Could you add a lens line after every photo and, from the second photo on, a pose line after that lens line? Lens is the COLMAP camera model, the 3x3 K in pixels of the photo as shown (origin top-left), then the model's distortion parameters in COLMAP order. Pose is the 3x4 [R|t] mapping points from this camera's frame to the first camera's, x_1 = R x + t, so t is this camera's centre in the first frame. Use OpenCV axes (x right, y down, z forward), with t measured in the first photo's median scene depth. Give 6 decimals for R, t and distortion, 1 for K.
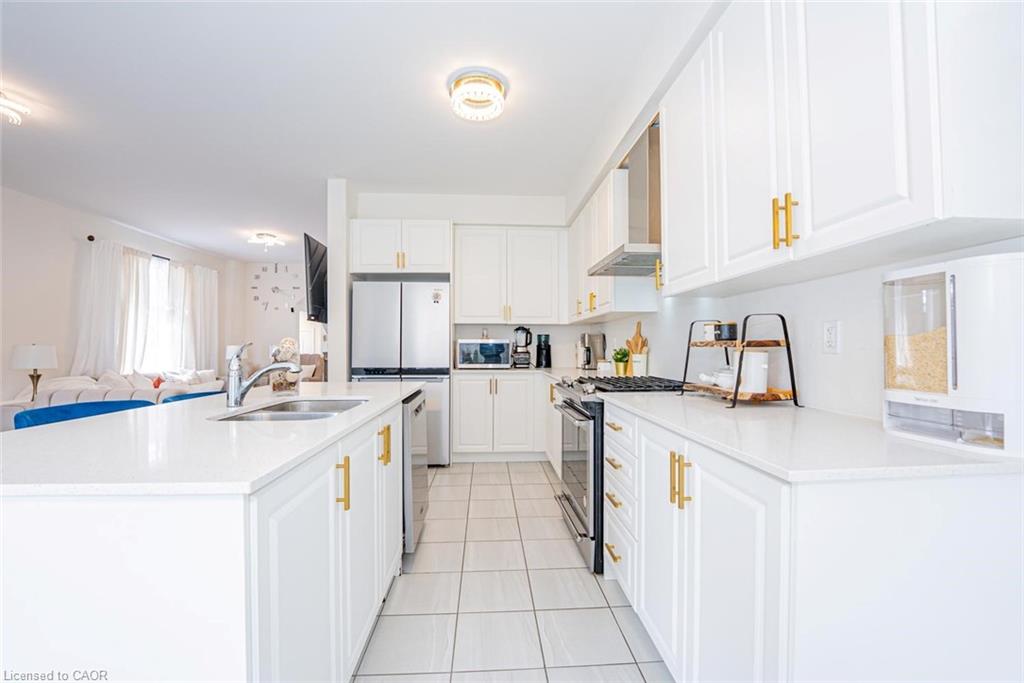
lens RADIAL K [[419.6, 0, 514.8], [0, 419.6, 342.9], [0, 0, 1]] dist [-0.015490, -0.000150]
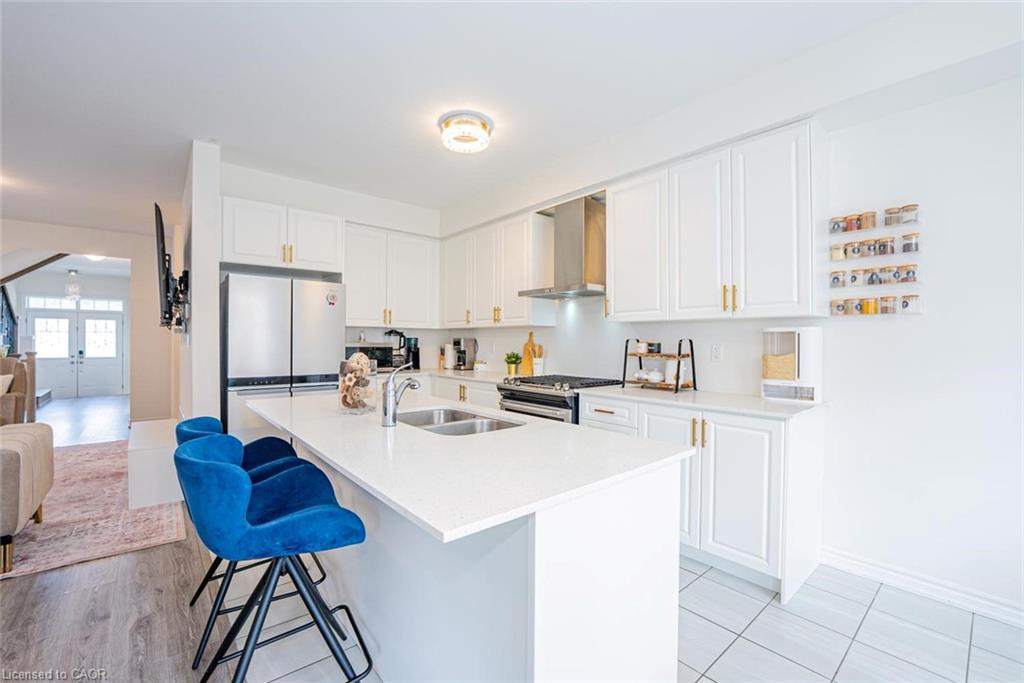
lens RADIAL K [[419.6, 0, 528.6], [0, 419.6, 346.2], [0, 0, 1]] dist [-0.015490, -0.000150]
pose [[0.798150, -0.000293, 0.602459, -0.414366], [-0.012169, 0.999788, 0.016608, -0.025067], [-0.602336, -0.020587, 0.797977, -0.008139]]
